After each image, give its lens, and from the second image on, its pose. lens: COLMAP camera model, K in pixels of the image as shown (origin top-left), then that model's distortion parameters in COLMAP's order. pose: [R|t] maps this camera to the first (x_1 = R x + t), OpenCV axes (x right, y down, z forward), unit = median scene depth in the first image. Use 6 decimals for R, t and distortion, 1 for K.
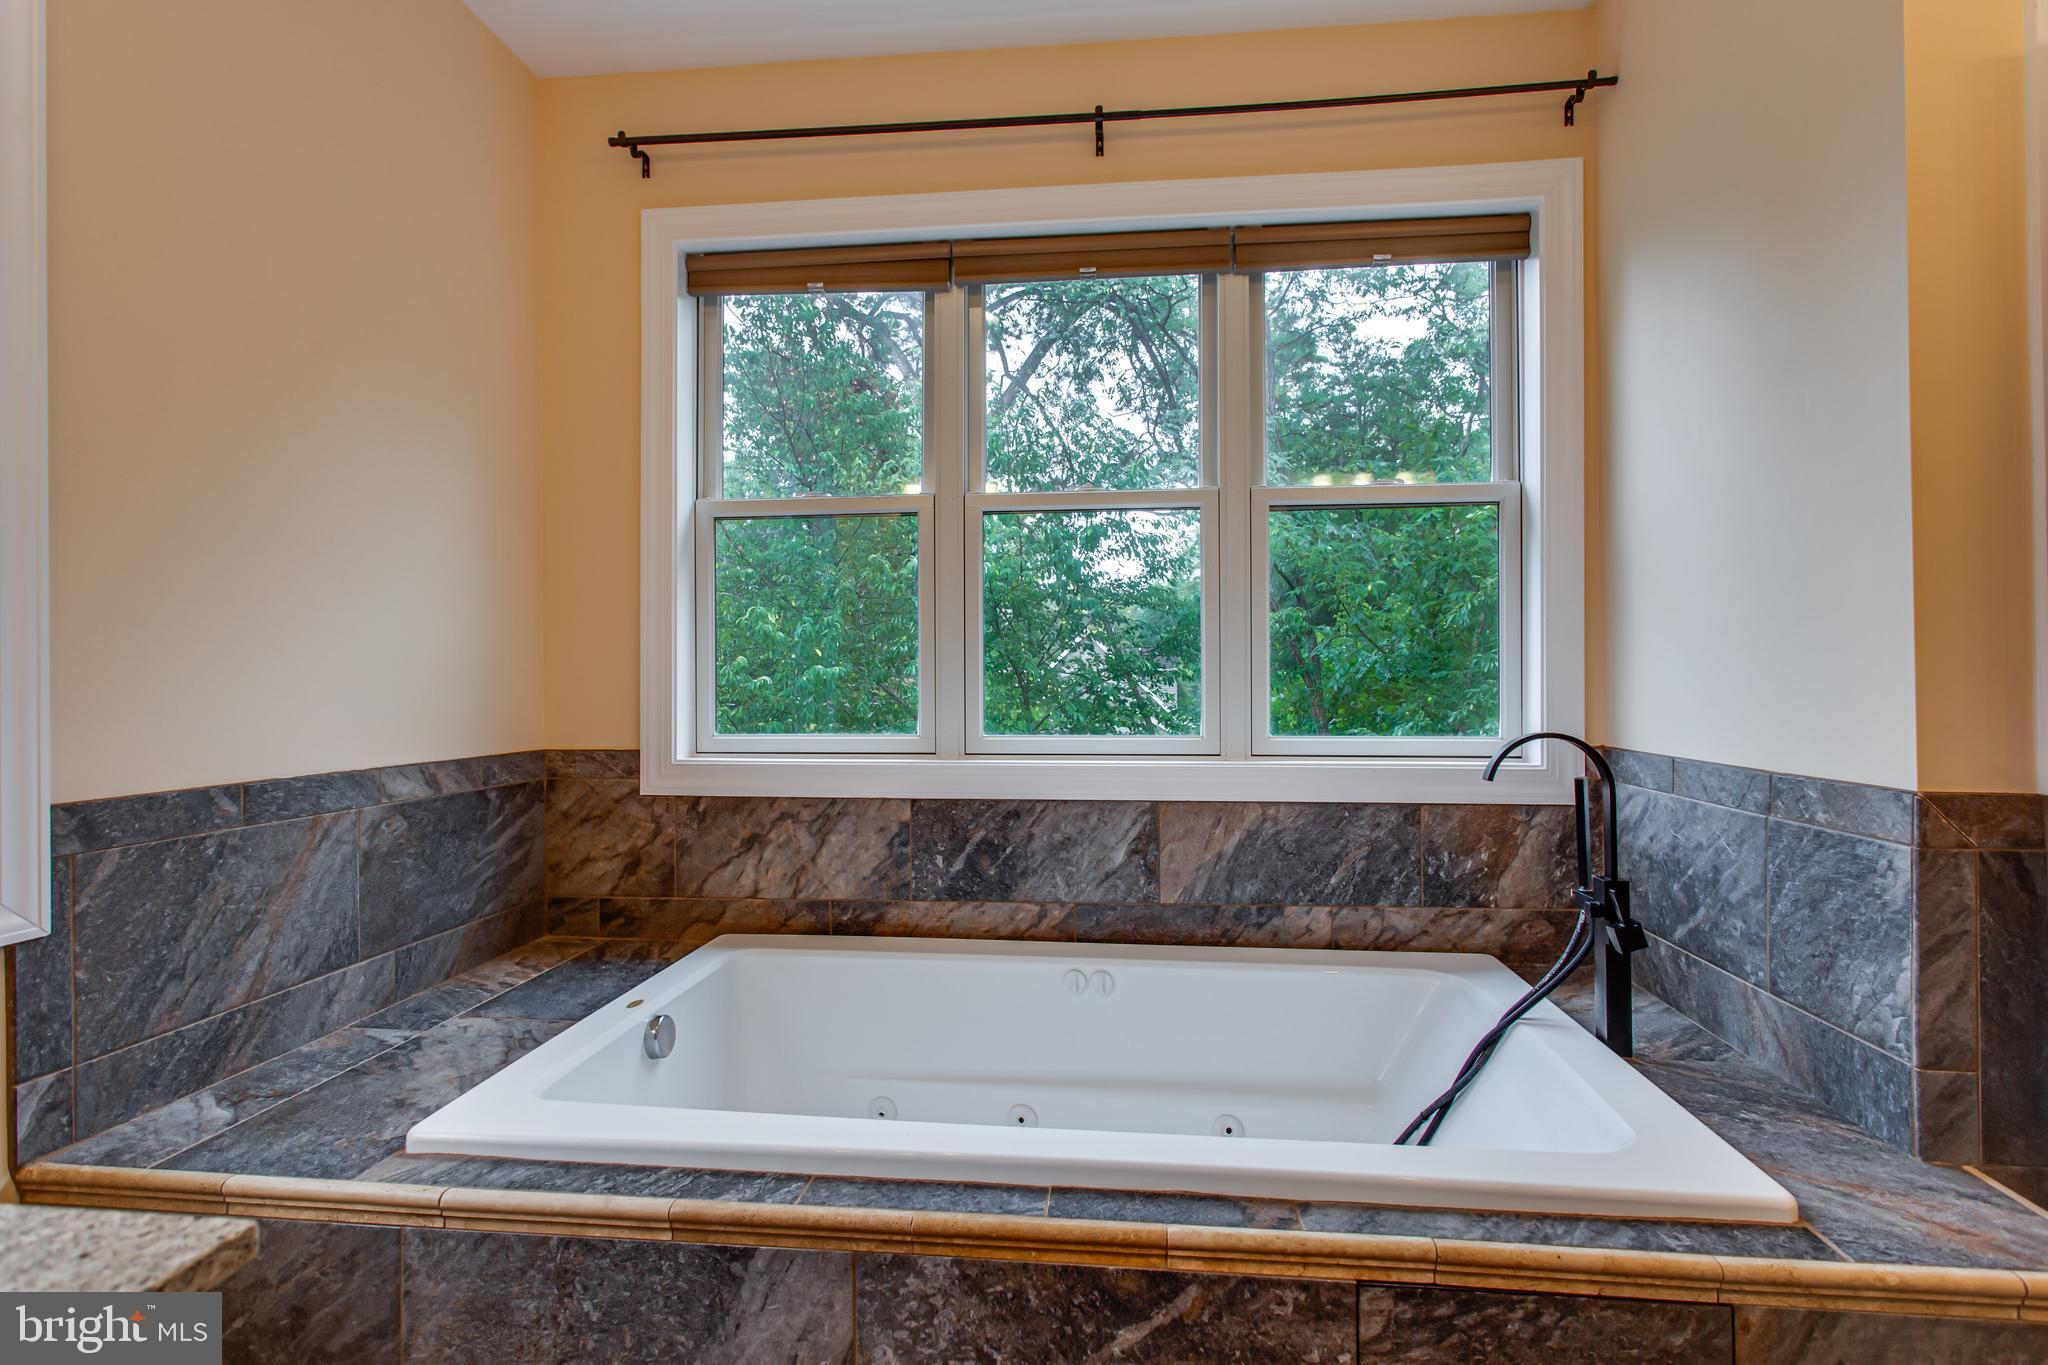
lens RADIAL K [[991.6, 0, 1024.5], [0, 991.6, 682.3], [0, 0, 1]] dist [0.004475, -0.000542]
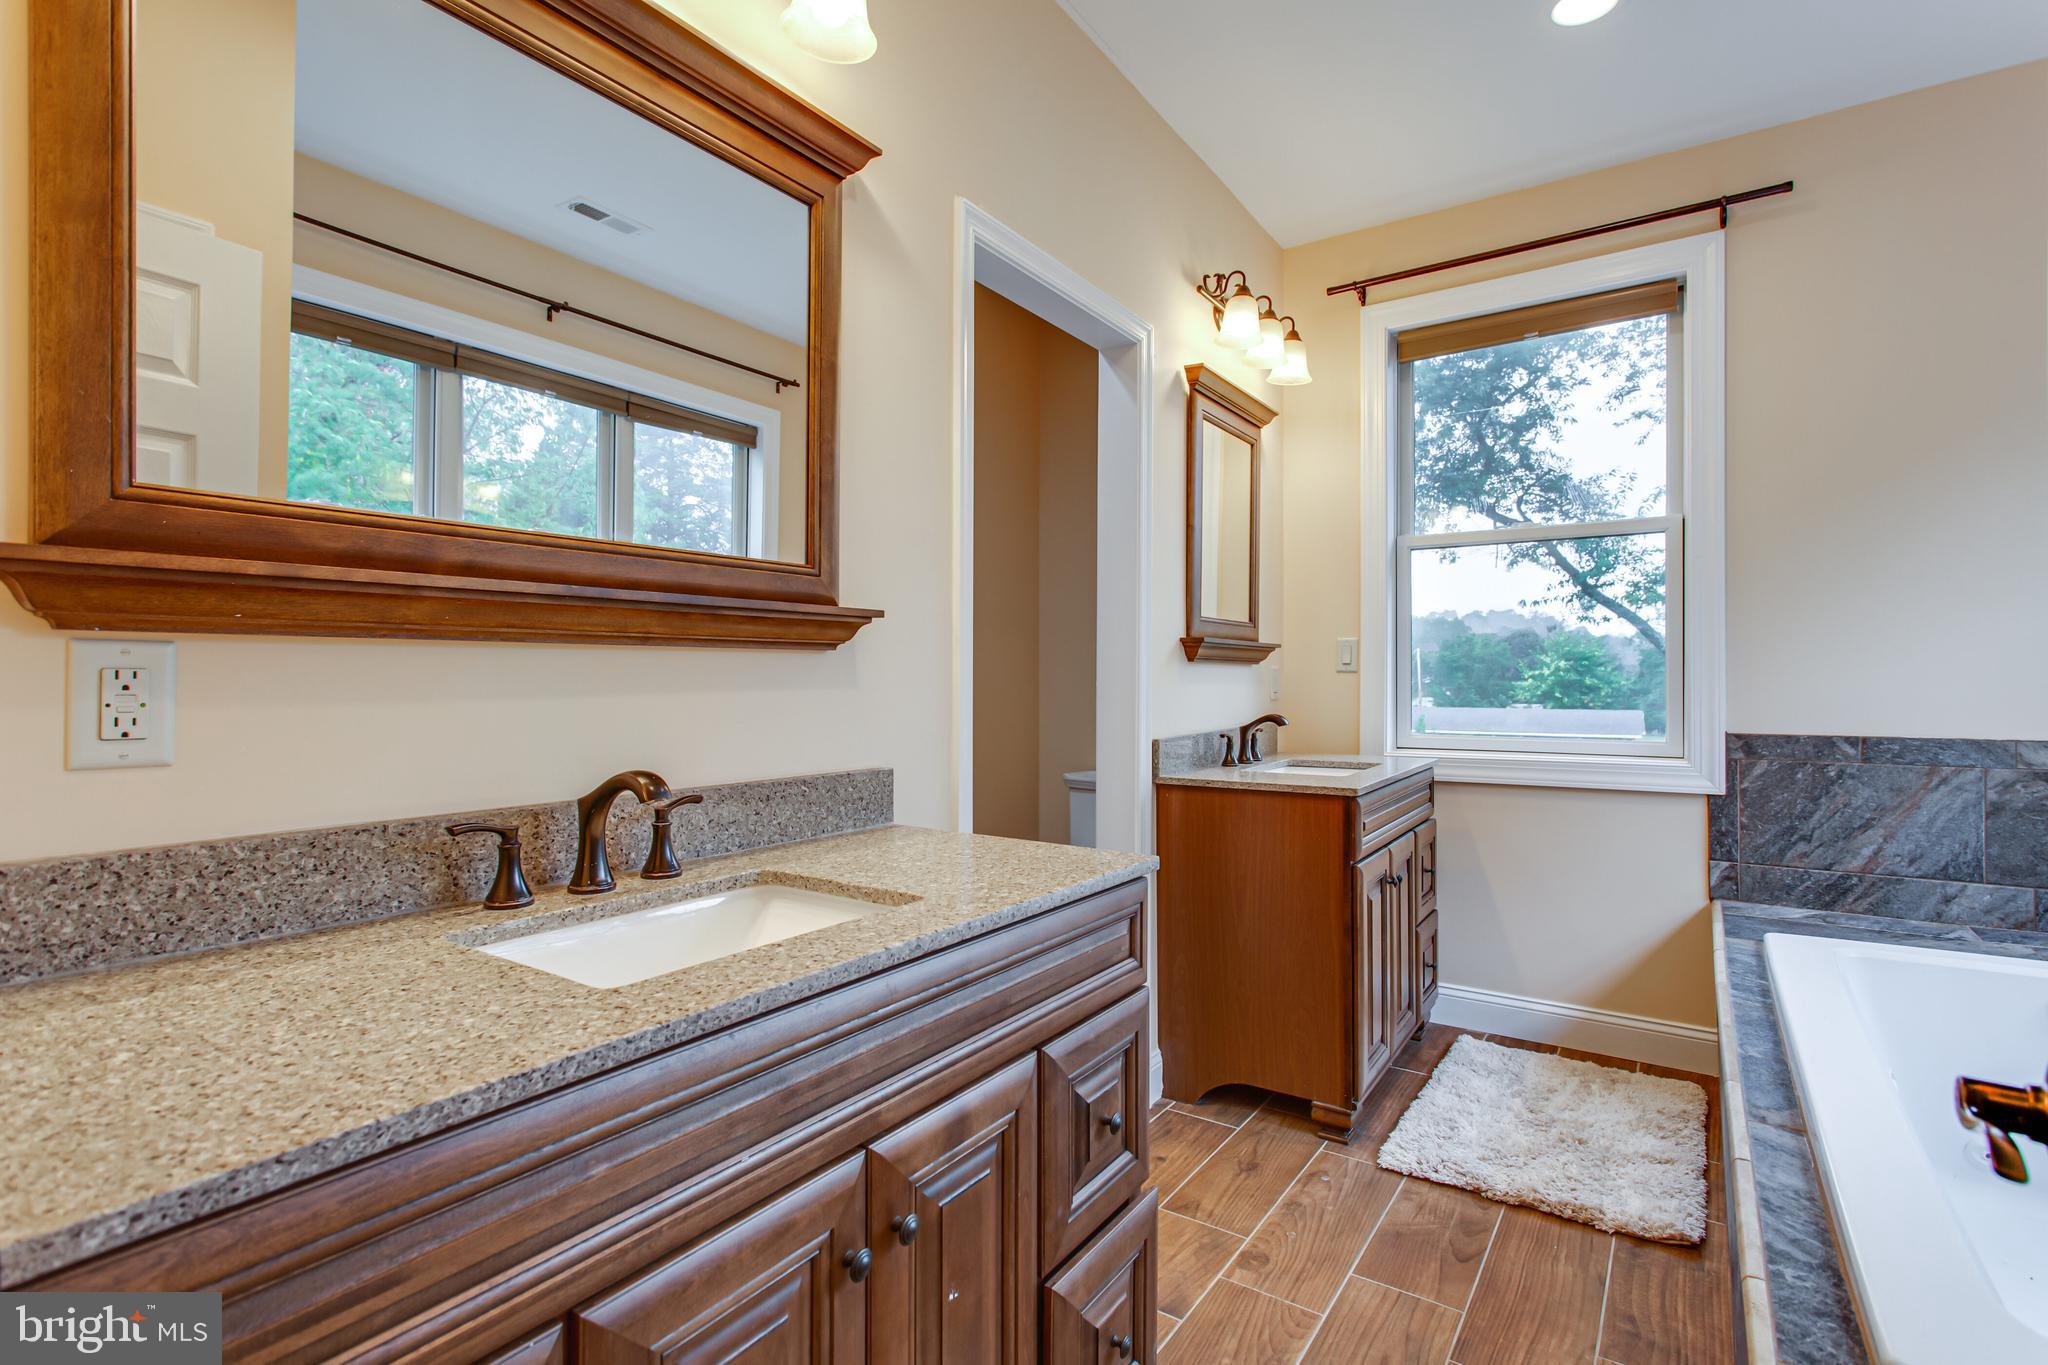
lens RADIAL K [[991.6, 0, 1024.9], [0, 991.6, 676.6], [0, 0, 1]] dist [0.004475, -0.000542]
pose [[-0.473702, 0.000796, -0.880685, 1.288723], [0.000339, 1.000000, 0.000721, 0.002829], [0.880685, 0.000043, -0.473702, 0.576664]]
